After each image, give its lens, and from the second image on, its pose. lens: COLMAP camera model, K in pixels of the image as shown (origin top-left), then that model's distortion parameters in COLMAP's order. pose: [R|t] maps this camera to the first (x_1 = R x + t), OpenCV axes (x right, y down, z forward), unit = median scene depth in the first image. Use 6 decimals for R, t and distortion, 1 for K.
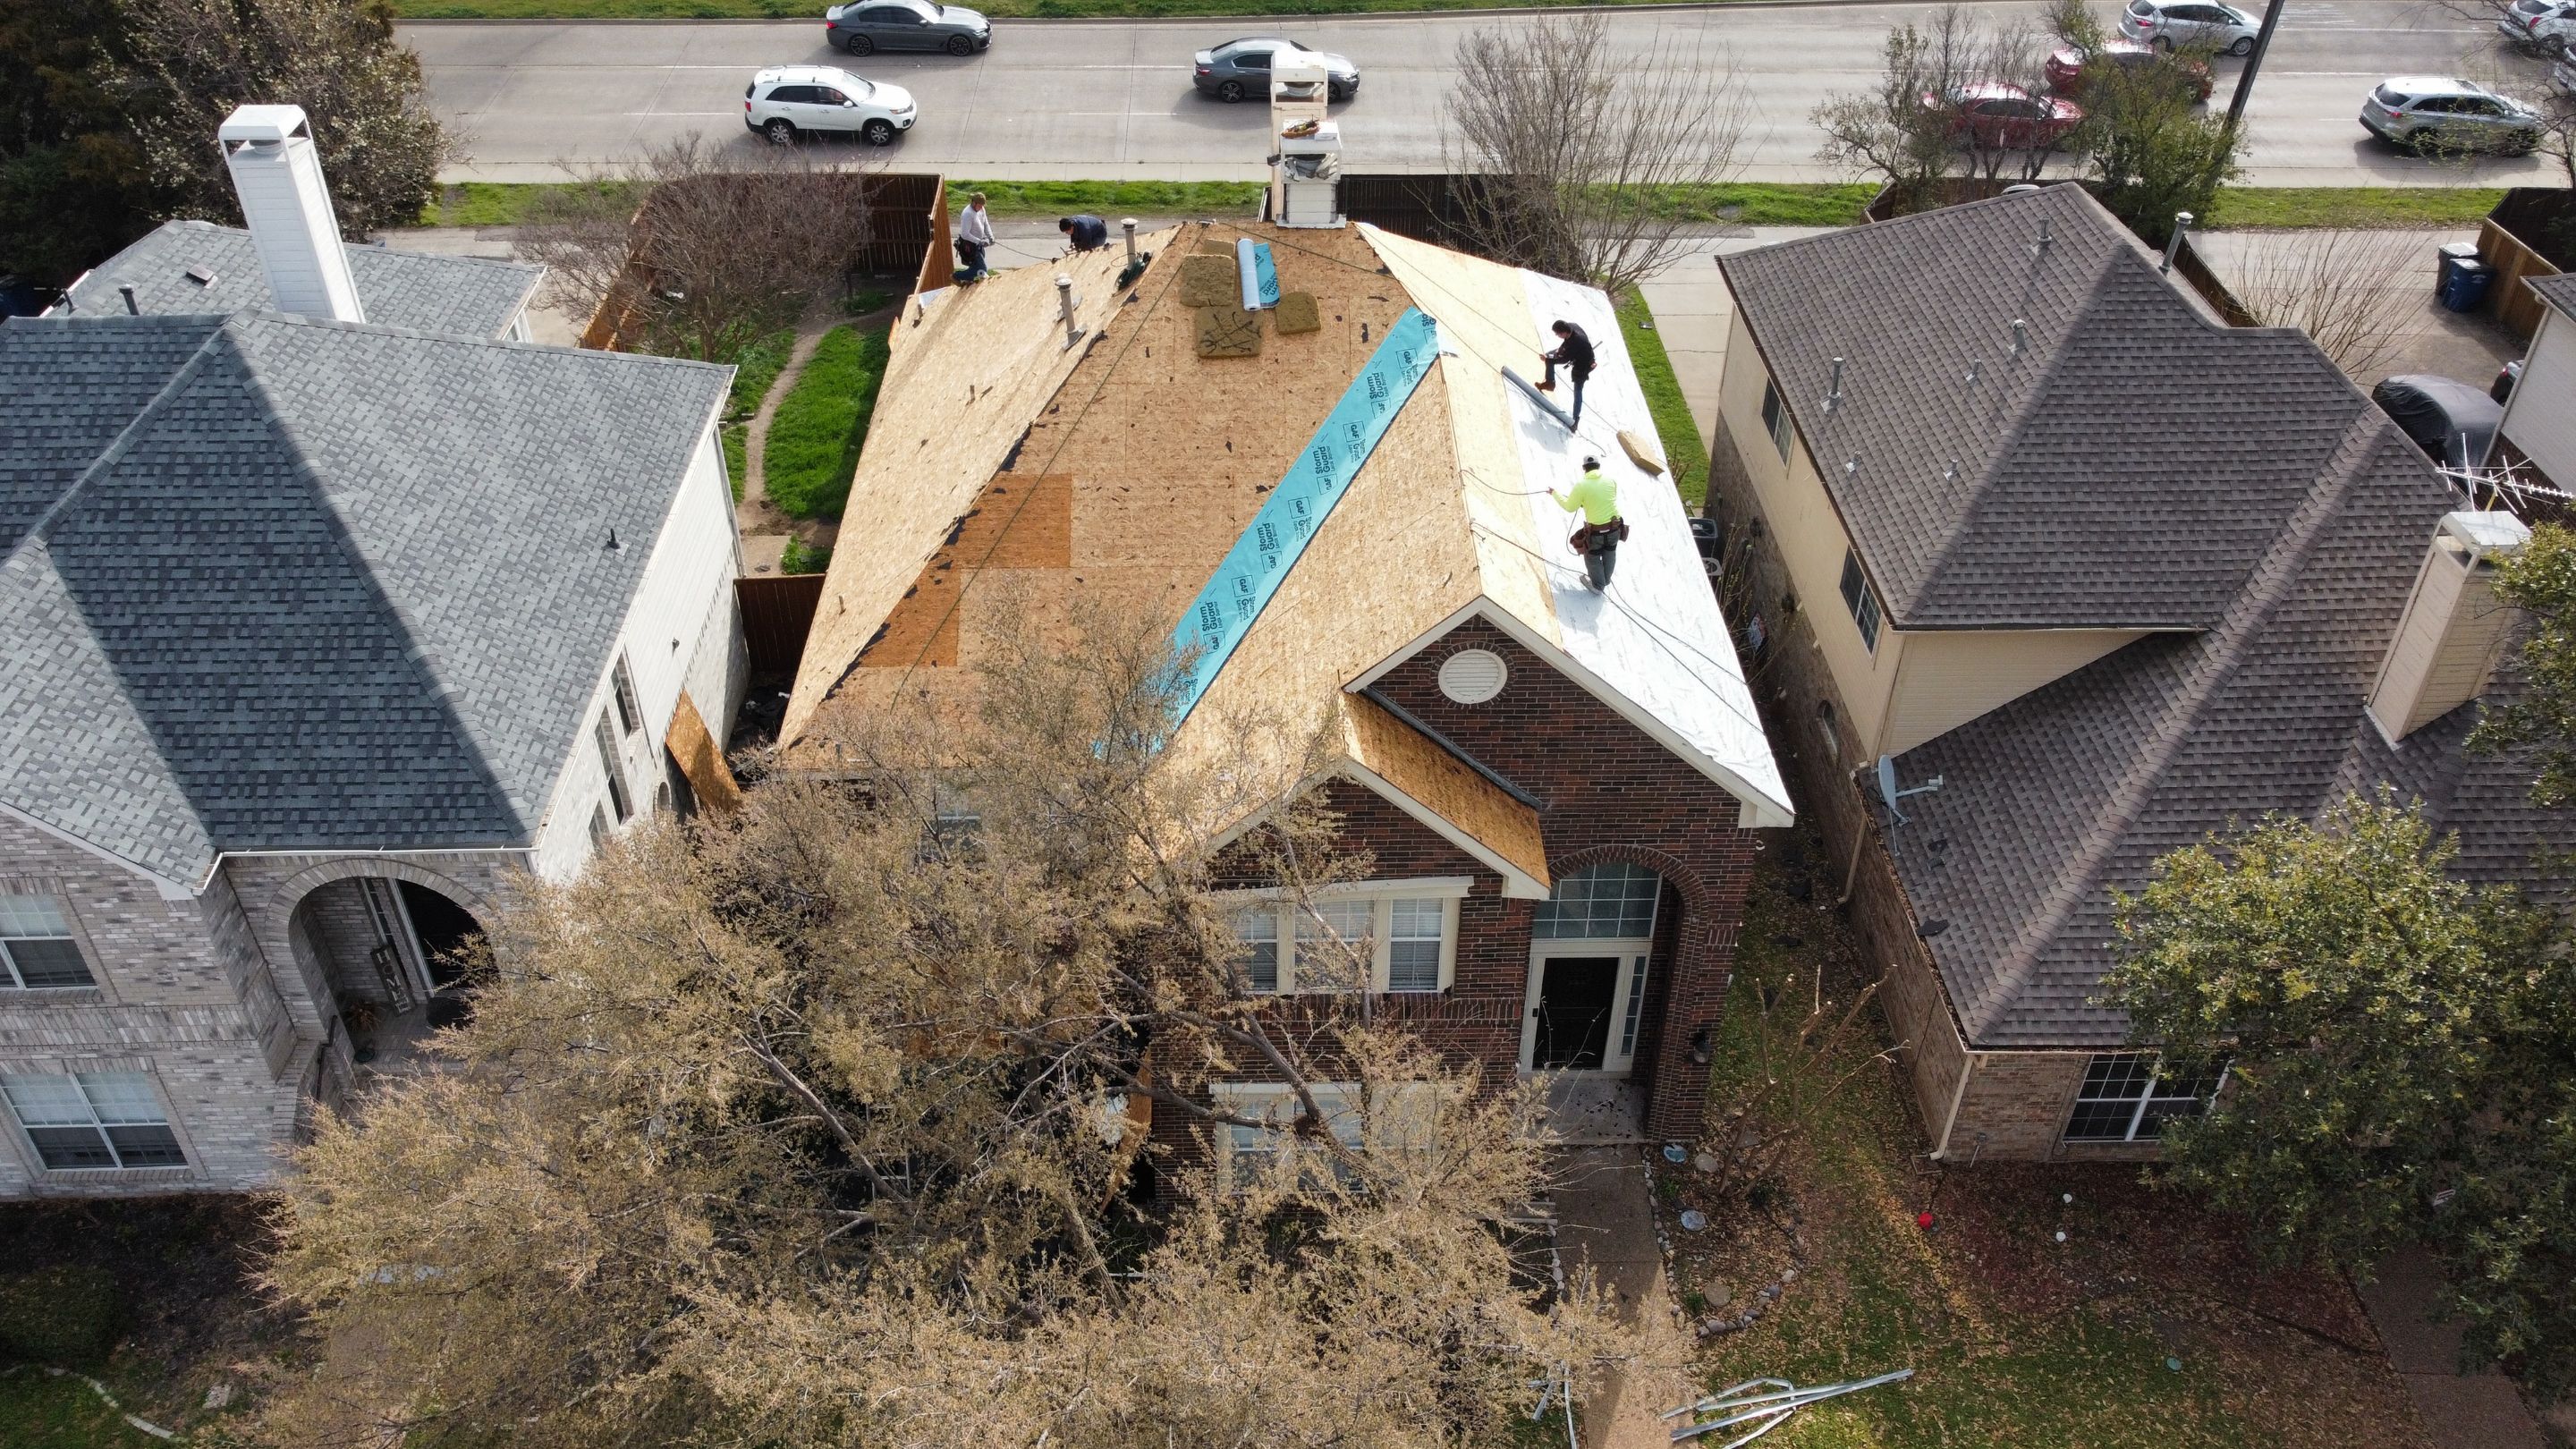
lens RADIAL K [[1951.4, 0, 1287.5], [0, 1951.4, 726.1], [0, 0, 1]] dist [-0.008442, 0.003349]
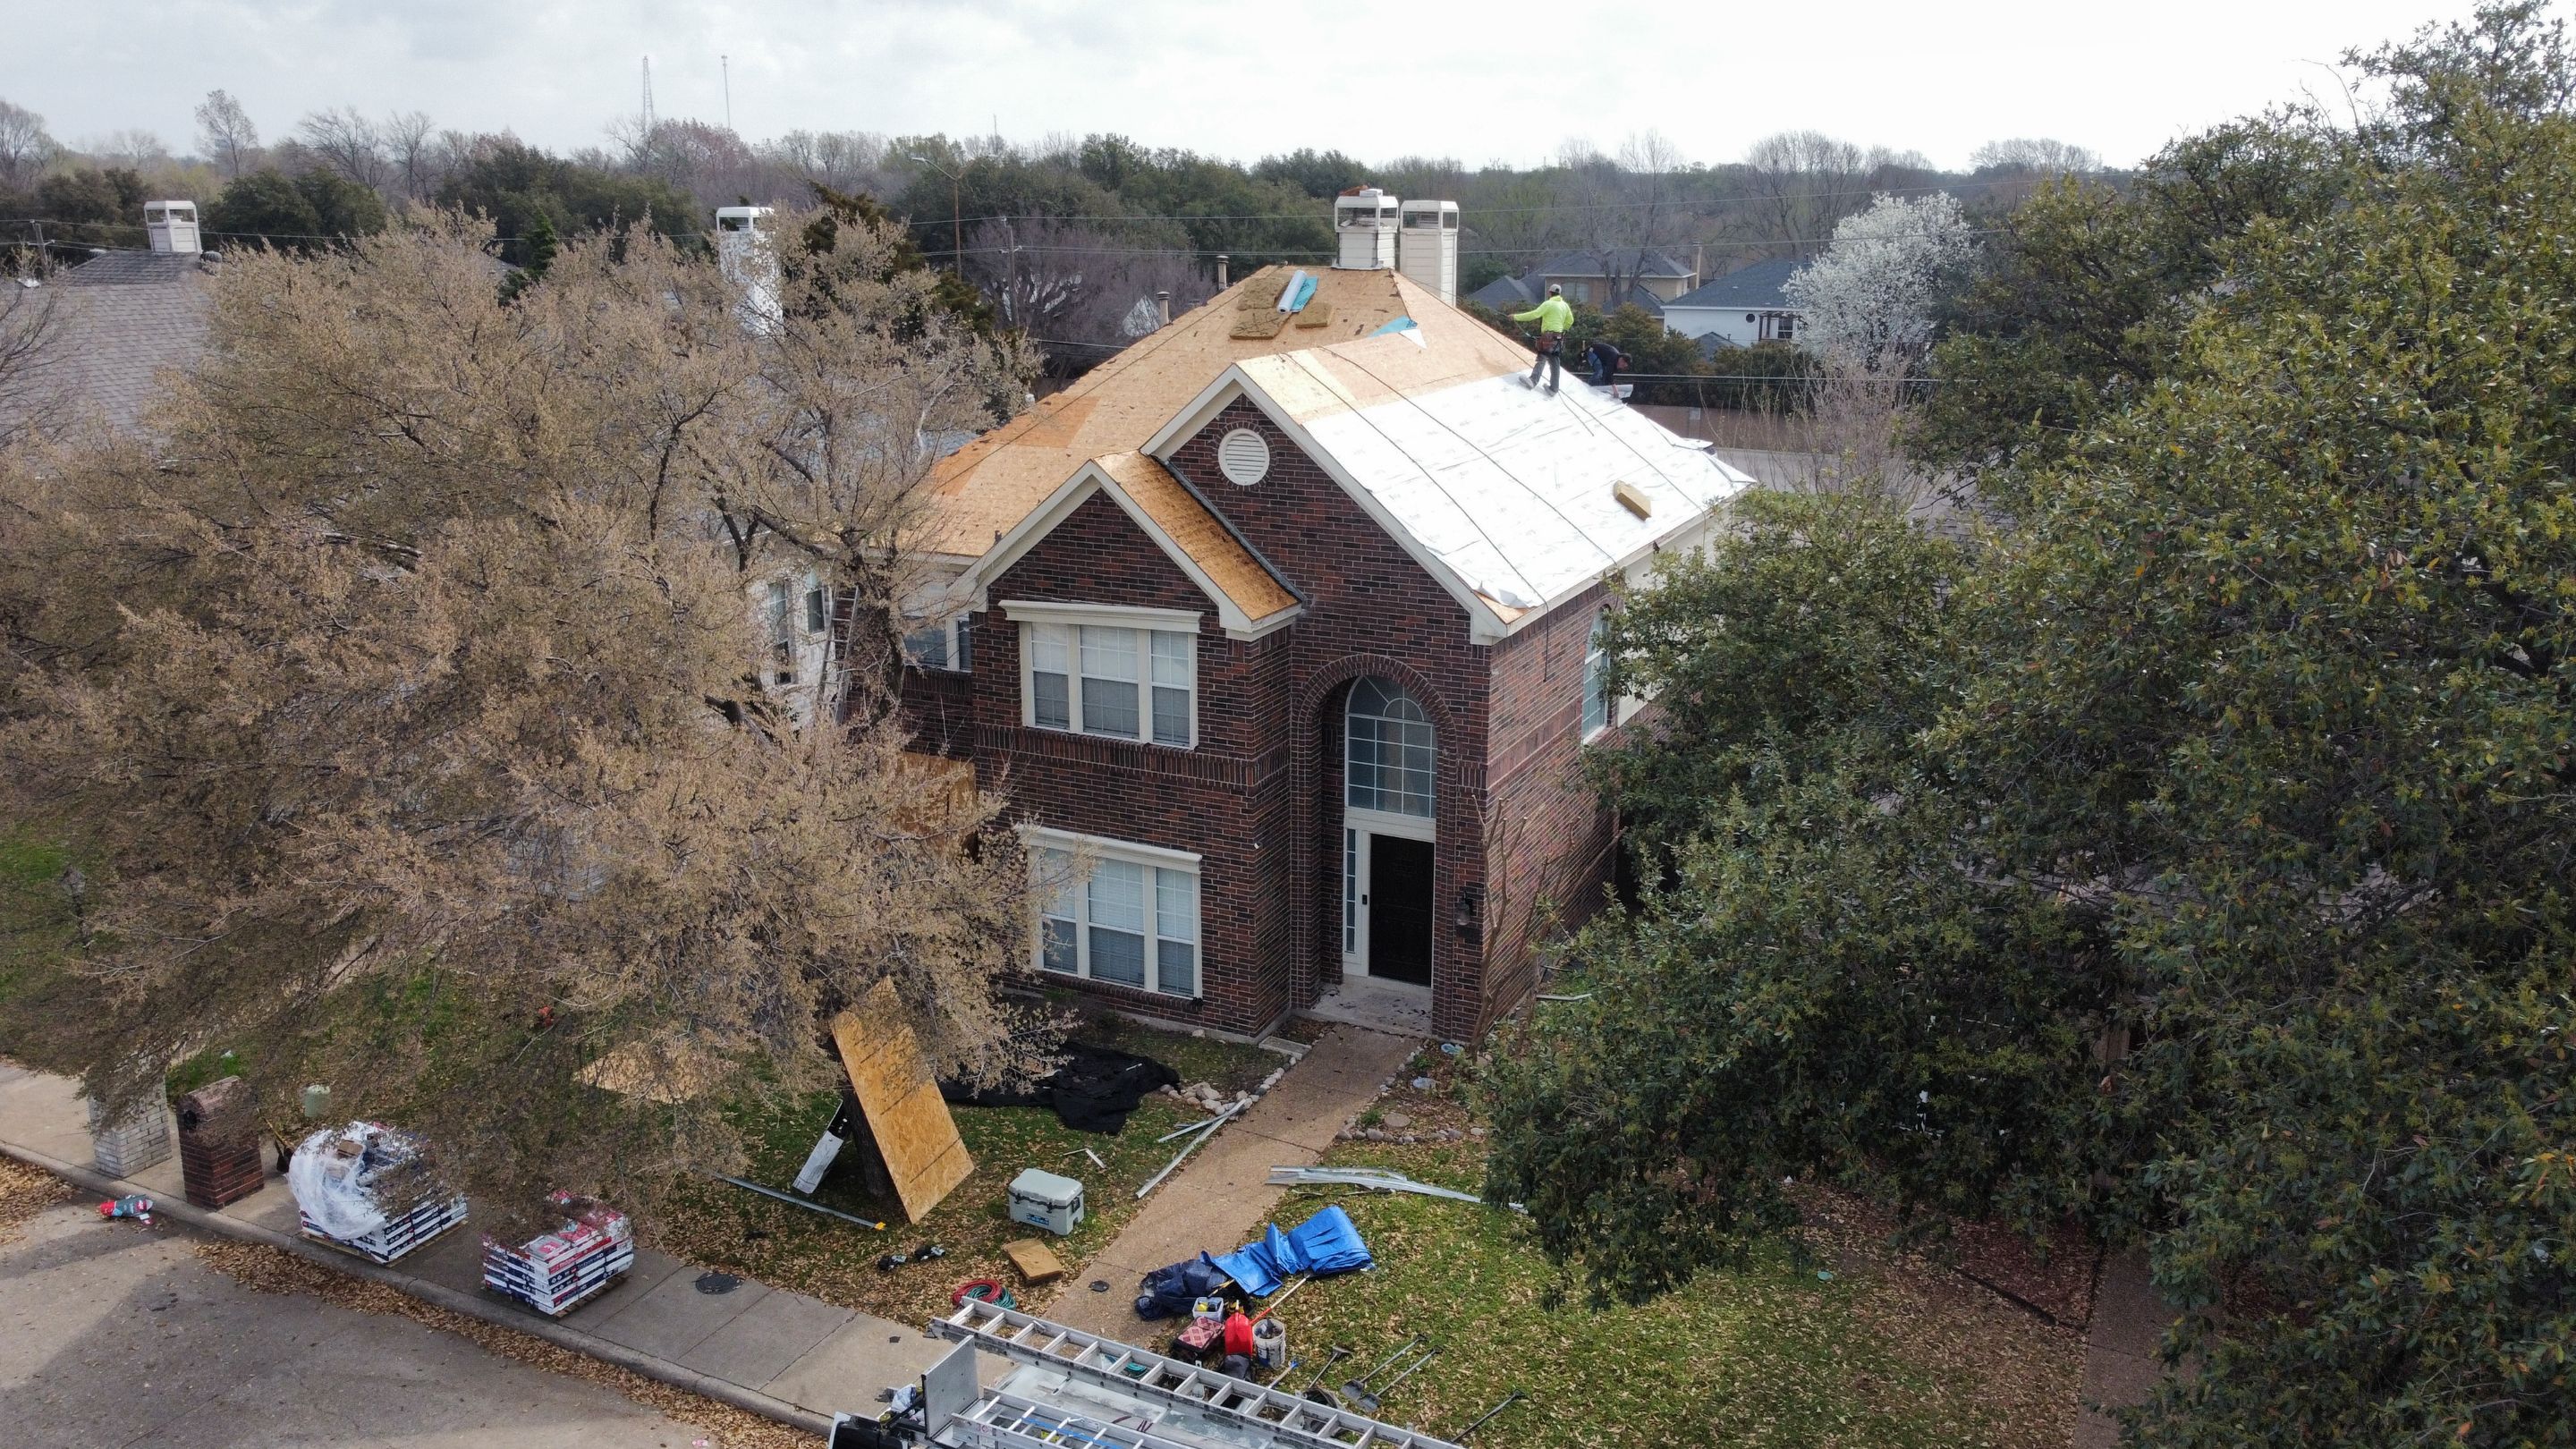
lens RADIAL K [[1951.4, 0, 1289.8], [0, 1951.4, 722.3], [0, 0, 1]] dist [-0.008442, 0.003349]
pose [[0.878310, 0.104221, -0.466593, 0.690194], [-0.279345, 0.903898, -0.323937, 0.498549], [0.387991, 0.414858, 0.823016, 0.083807]]
